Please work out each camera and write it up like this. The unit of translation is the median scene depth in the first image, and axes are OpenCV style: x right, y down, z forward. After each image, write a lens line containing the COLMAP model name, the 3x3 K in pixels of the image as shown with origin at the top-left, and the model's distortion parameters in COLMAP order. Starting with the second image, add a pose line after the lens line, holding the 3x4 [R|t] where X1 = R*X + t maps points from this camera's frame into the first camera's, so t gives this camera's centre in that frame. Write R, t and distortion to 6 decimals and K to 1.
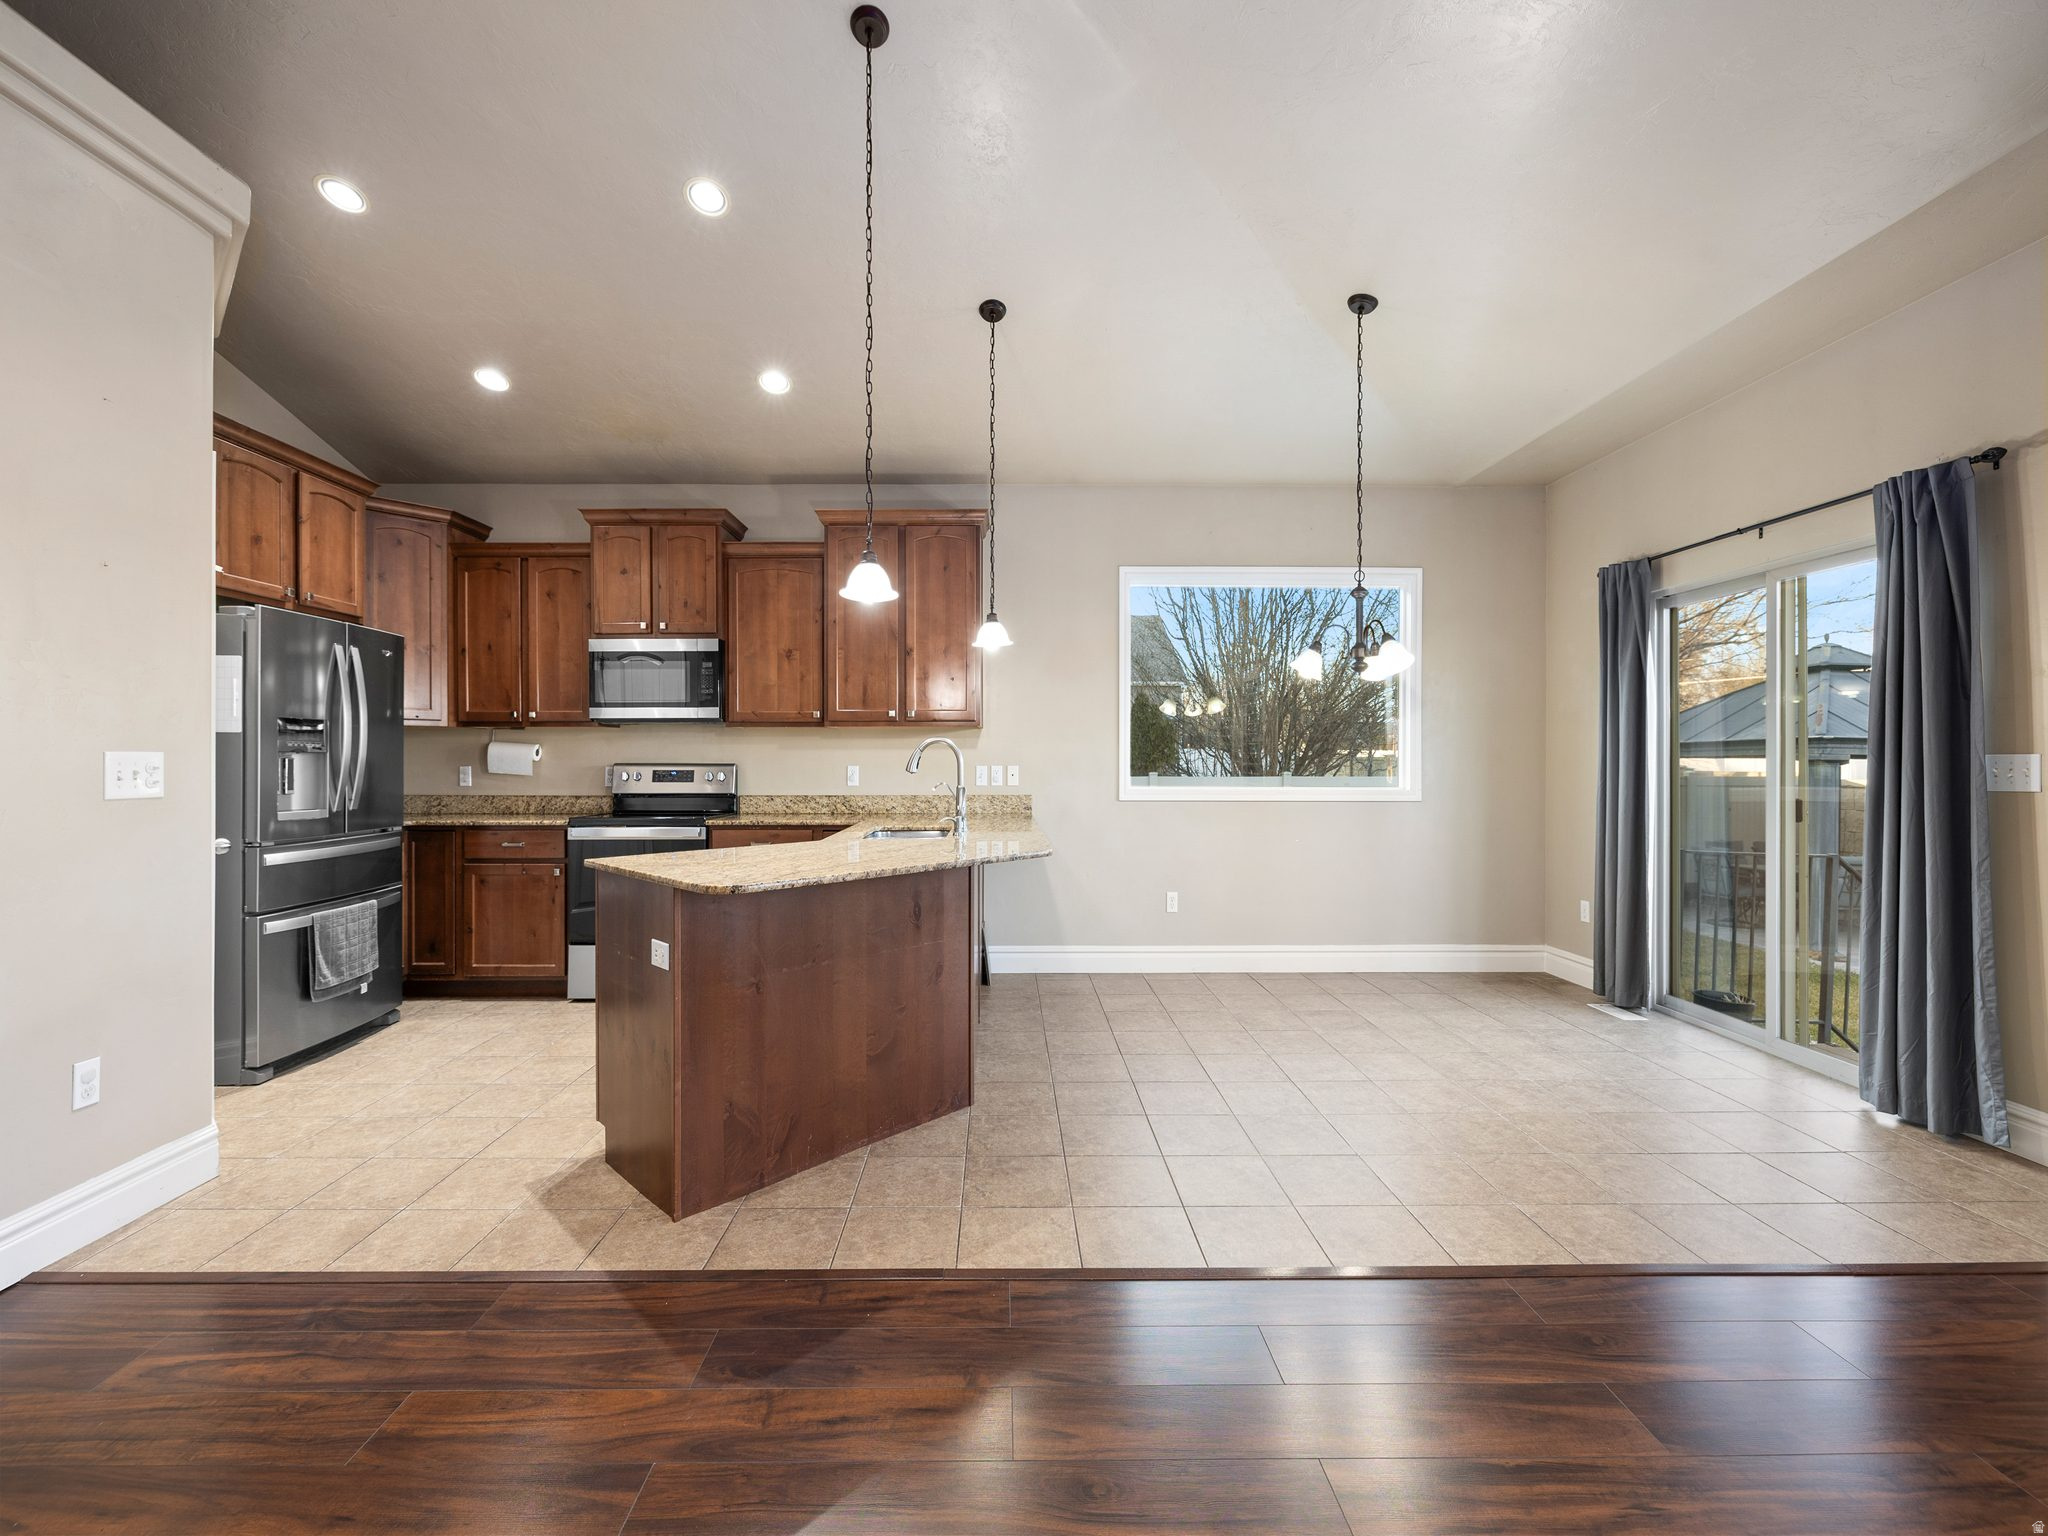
lens RADIAL K [[868.4, 0, 1003.9], [0, 868.4, 763.2], [0, 0, 1]] dist [-0.000364, 0.000293]
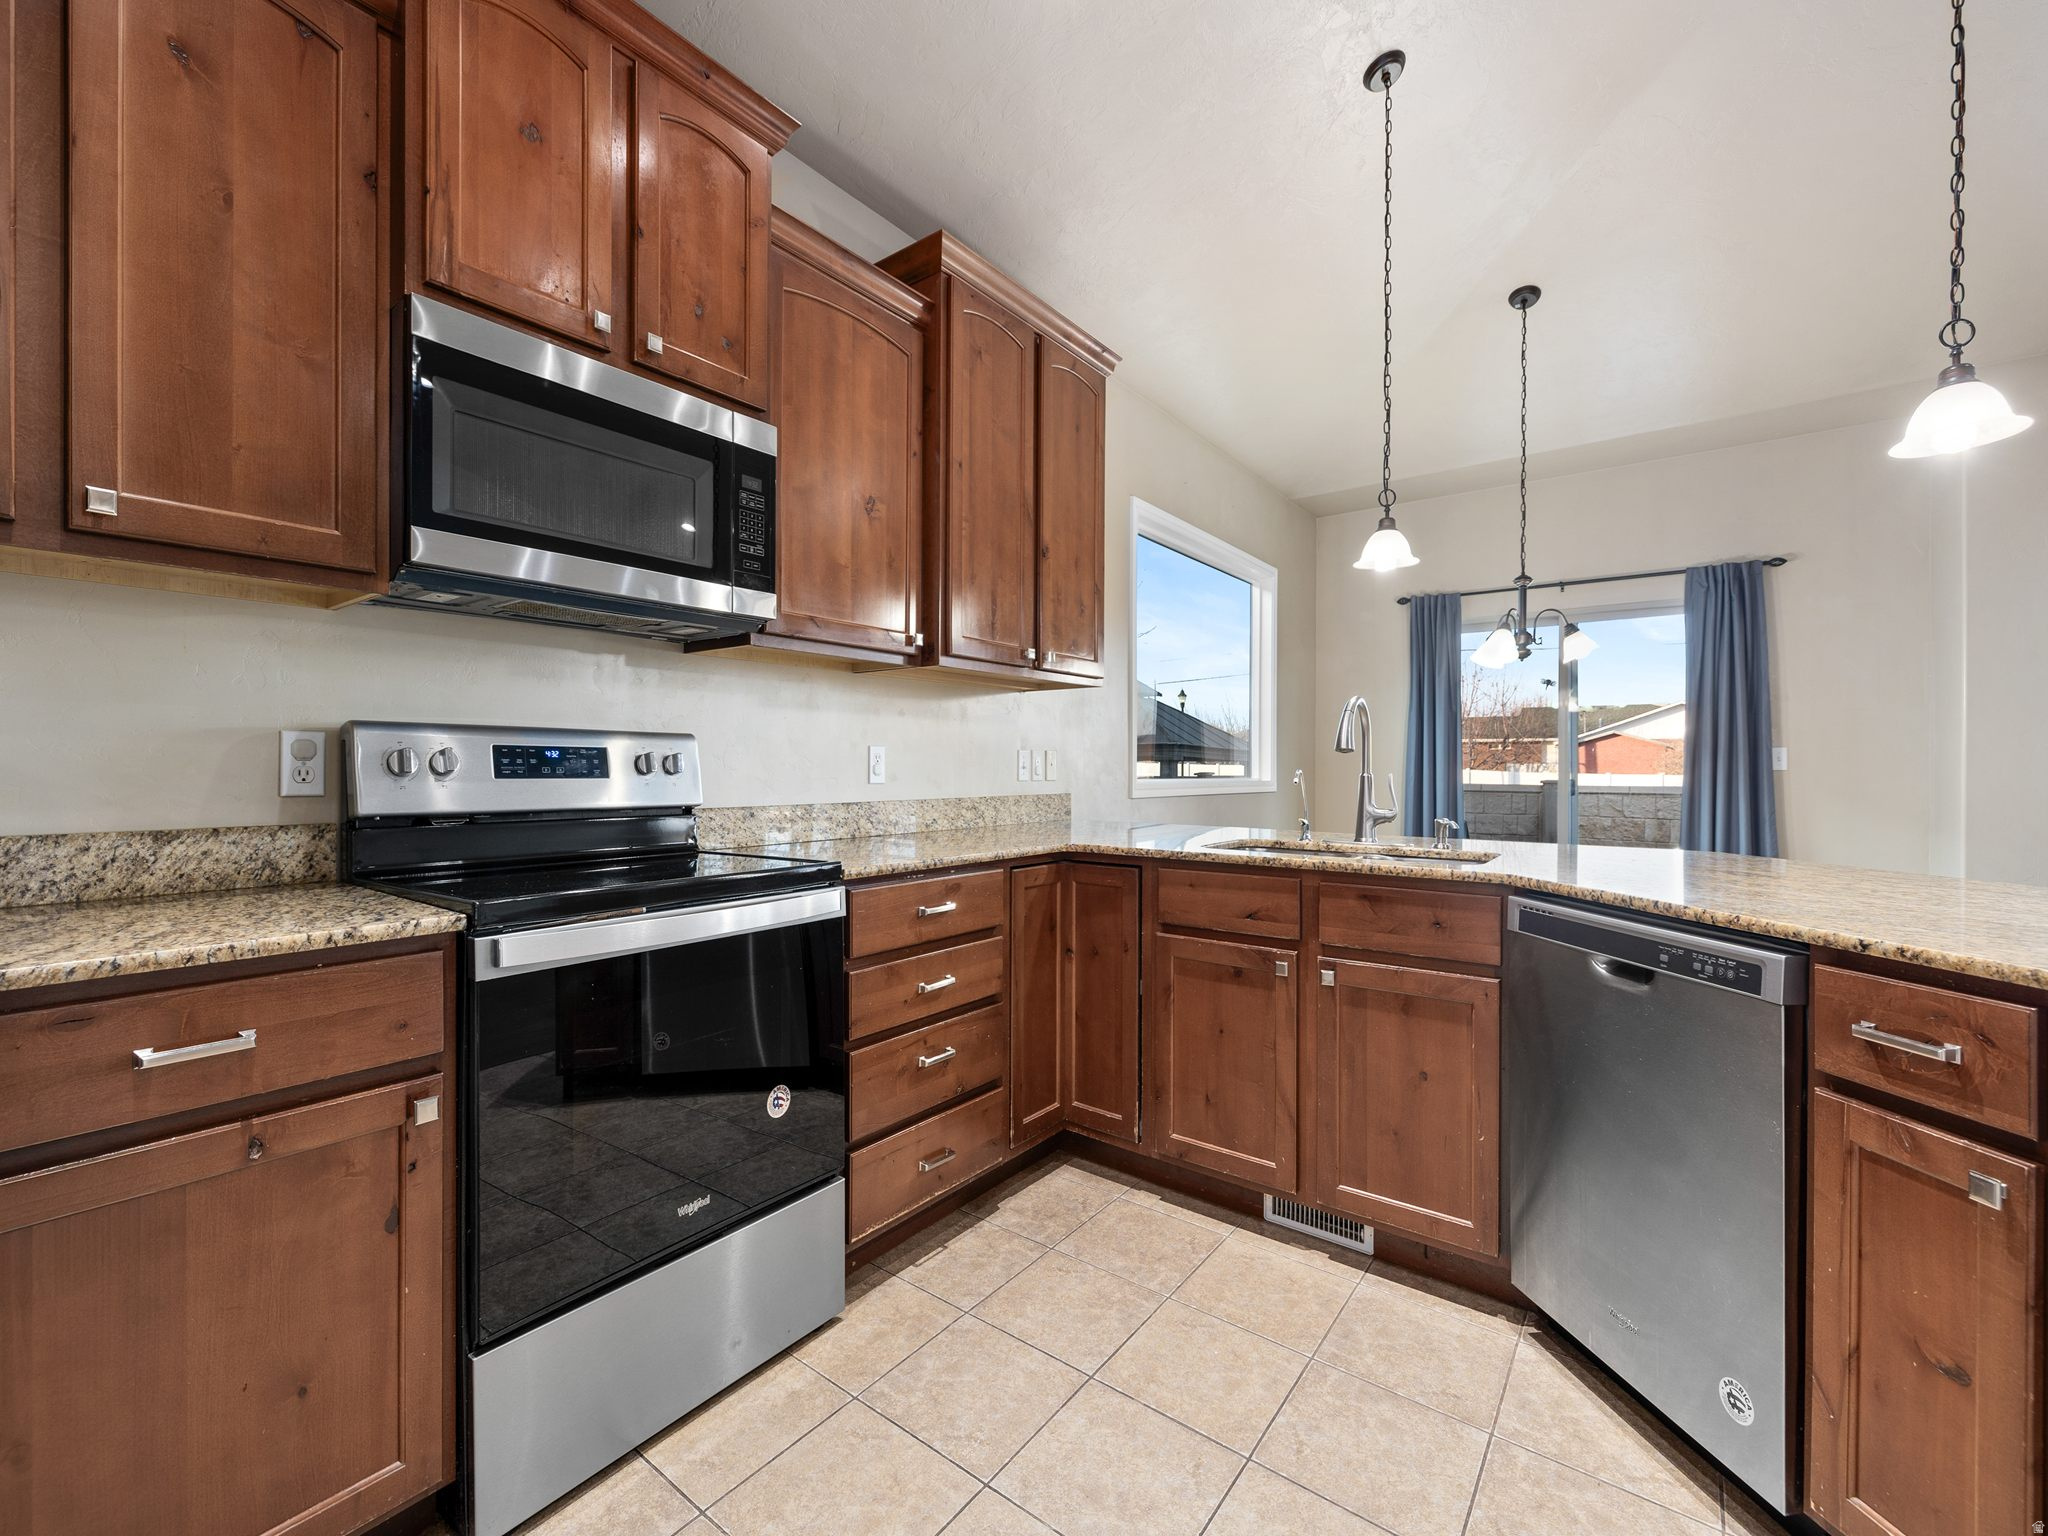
lens RADIAL K [[868.7, 0, 1024.0], [0, 868.7, 768.0], [0, 0, 1]] dist [-0.000001, 0.000177]
pose [[0.610779, 0.001608, 0.791800, -0.614072], [-0.000825, 0.999999, -0.001394, 0.019715], [-0.791801, 0.000198, 0.610779, 0.688623]]
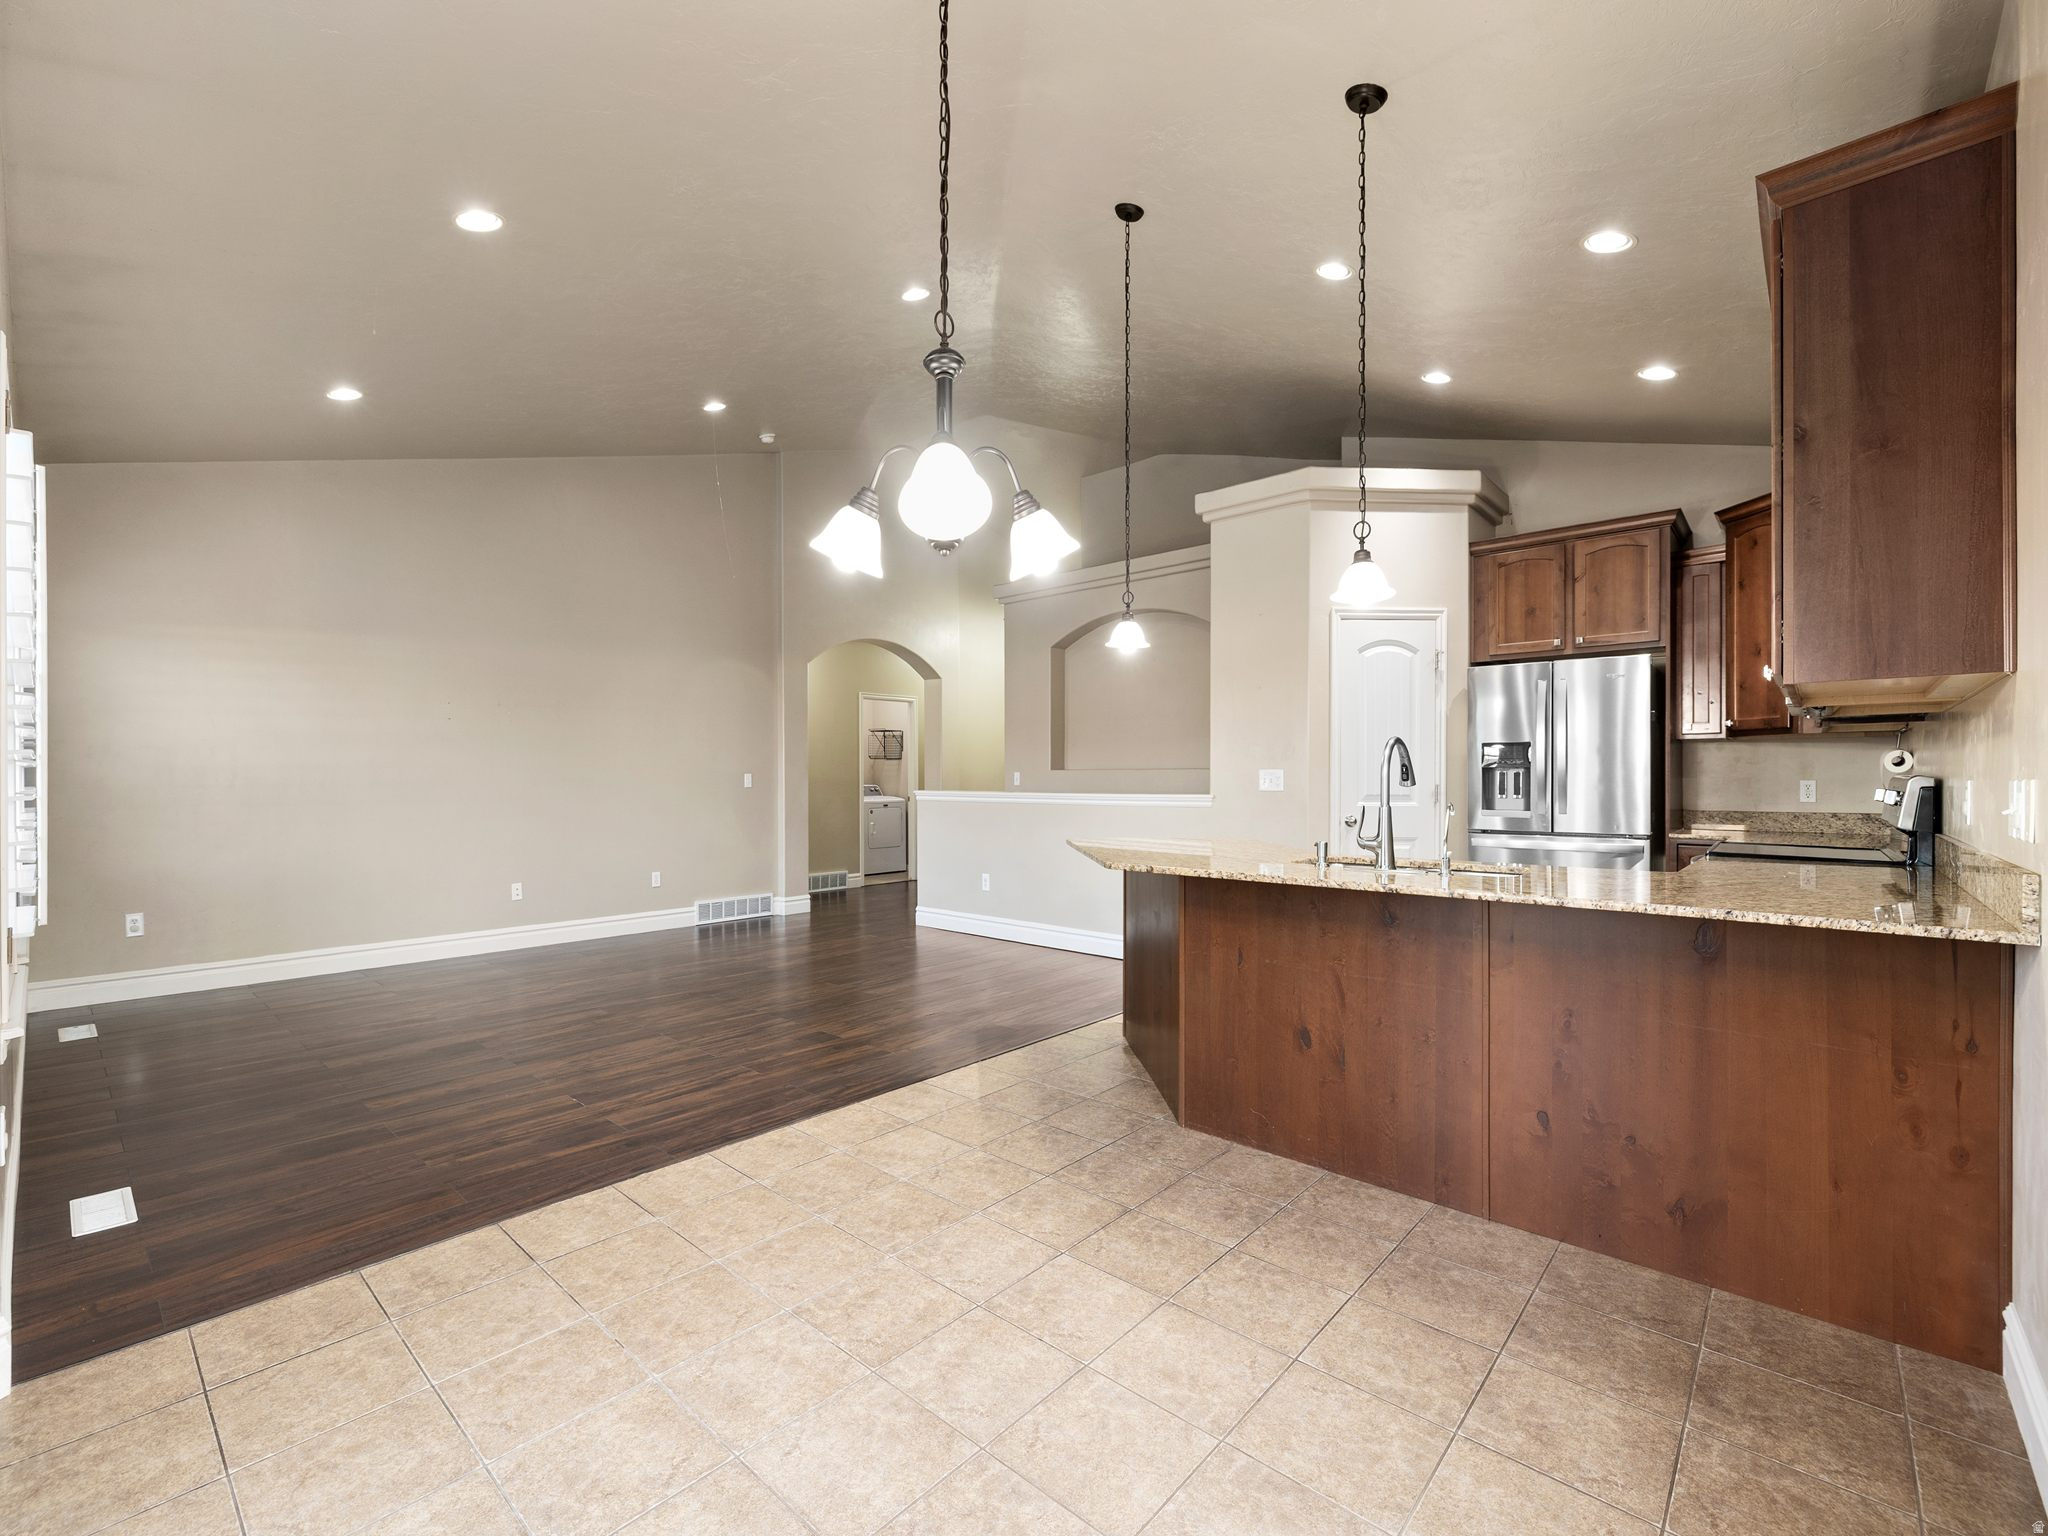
lens RADIAL K [[876.2, 0, 1008.6], [0, 876.2, 775.4], [0, 0, 1]] dist [0.000656, 0.000078]
pose [[-0.676059, -0.002846, -0.736842, 0.567950], [-0.003209, 0.999994, -0.000918, 0.002796], [0.736840, 0.001744, -0.676065, 1.059644]]
